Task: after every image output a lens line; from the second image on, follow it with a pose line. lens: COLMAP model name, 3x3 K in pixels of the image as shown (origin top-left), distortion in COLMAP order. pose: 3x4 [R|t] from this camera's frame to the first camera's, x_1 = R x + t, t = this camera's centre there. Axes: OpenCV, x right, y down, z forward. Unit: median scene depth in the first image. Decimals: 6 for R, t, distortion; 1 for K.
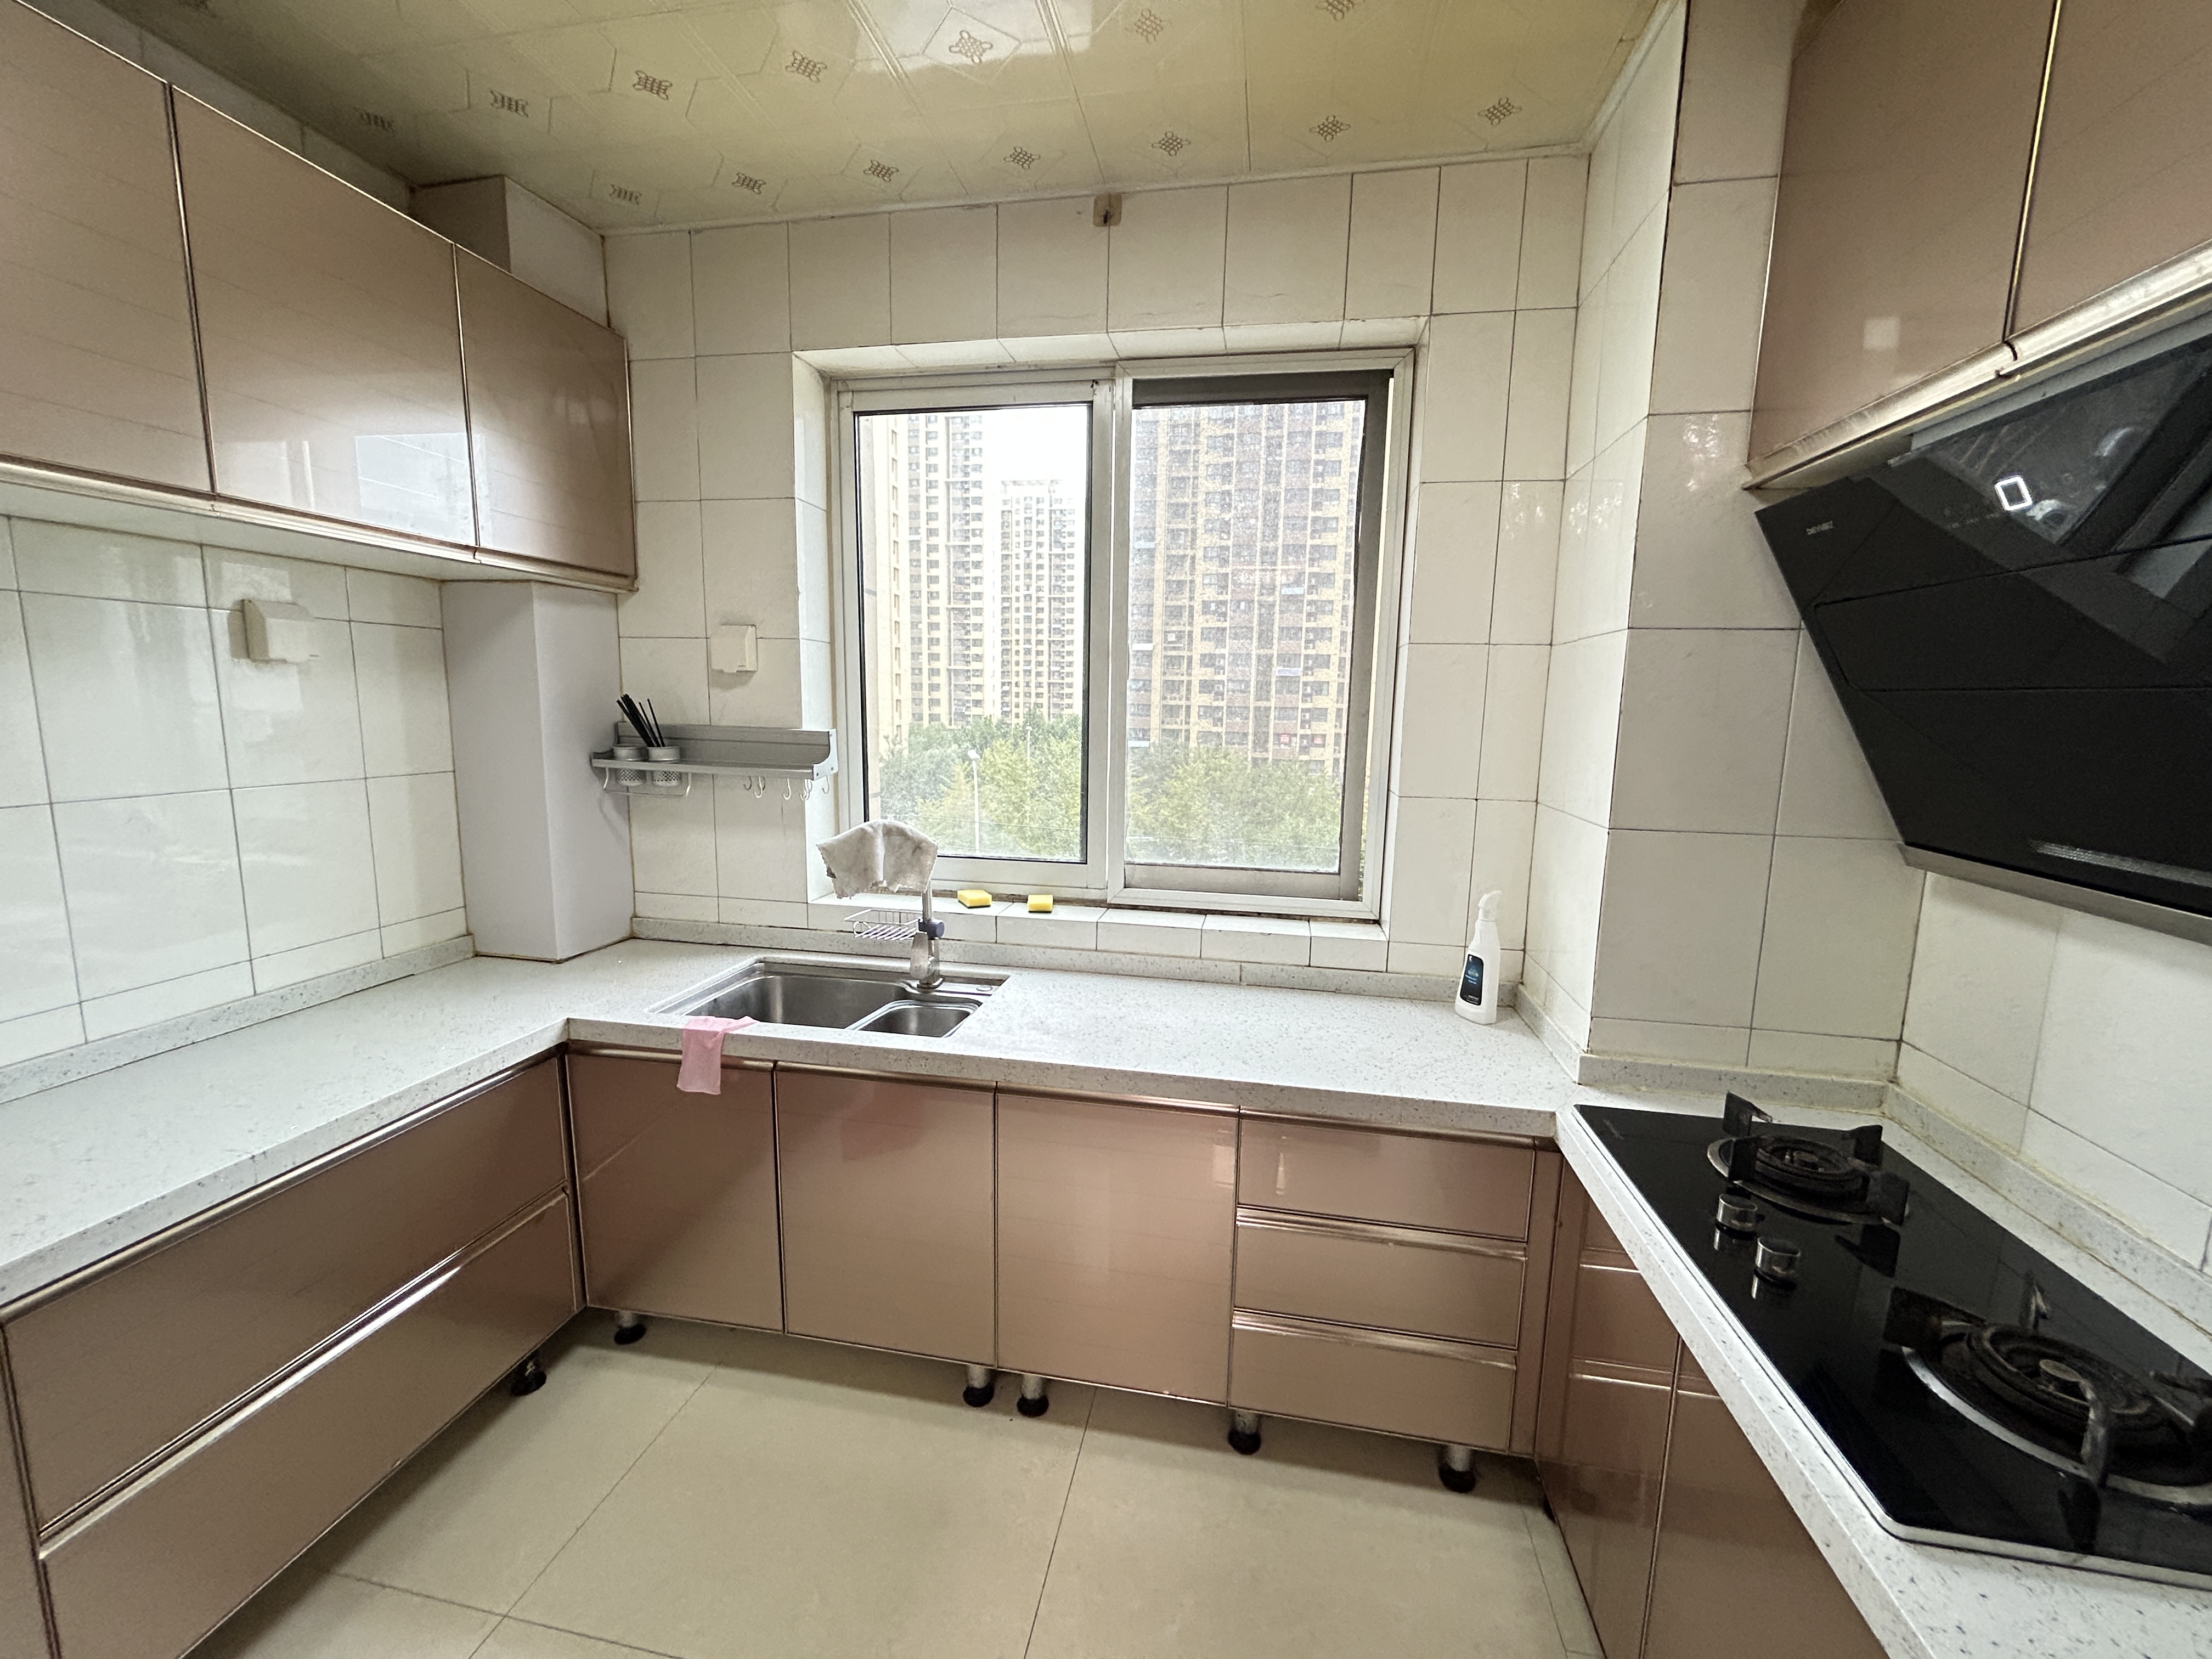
lens RADIAL K [[892.6, 0, 1106.0], [0, 892.6, 829.5], [0, 0, 1]] dist [-0.001290, -0.000424]
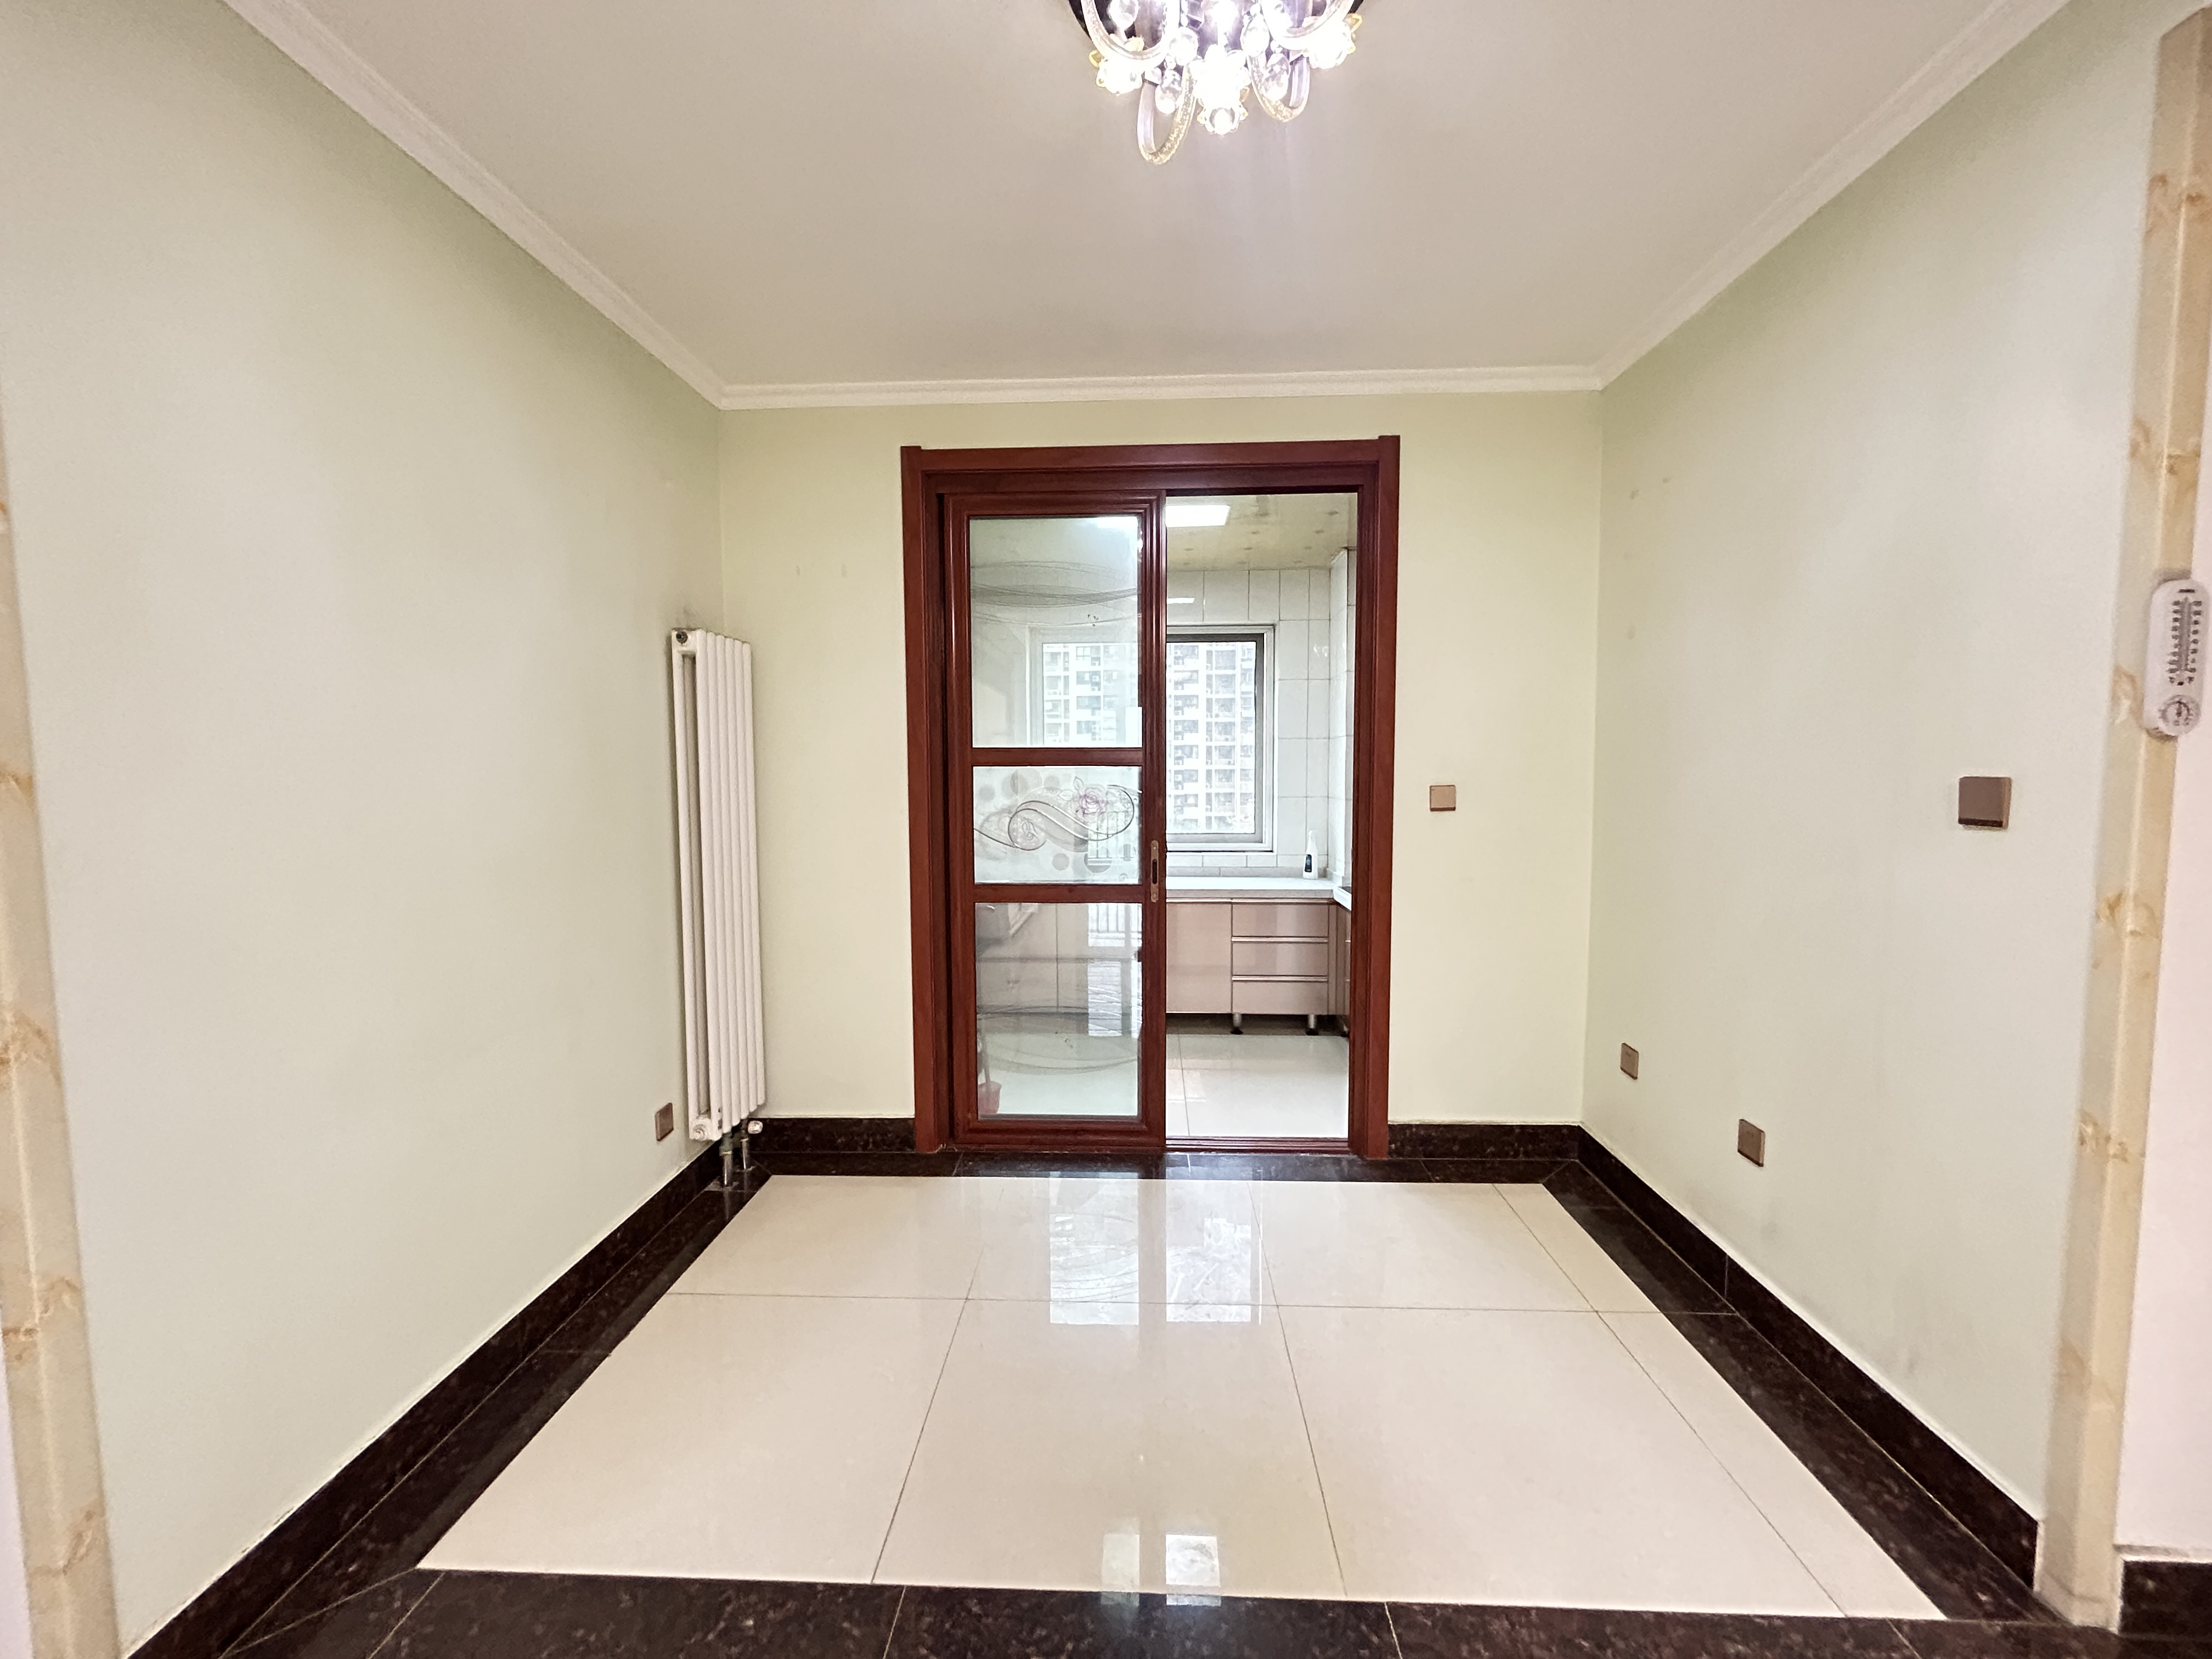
lens RADIAL K [[892.6, 0, 1106.0], [0, 892.6, 829.5], [0, 0, 1]] dist [-0.001290, -0.000424]
pose [[0.989694, -0.034189, 0.139057, -0.478937], [0.044204, 0.996596, -0.069584, 0.194537], [-0.136205, 0.075013, 0.987837, -1.344665]]
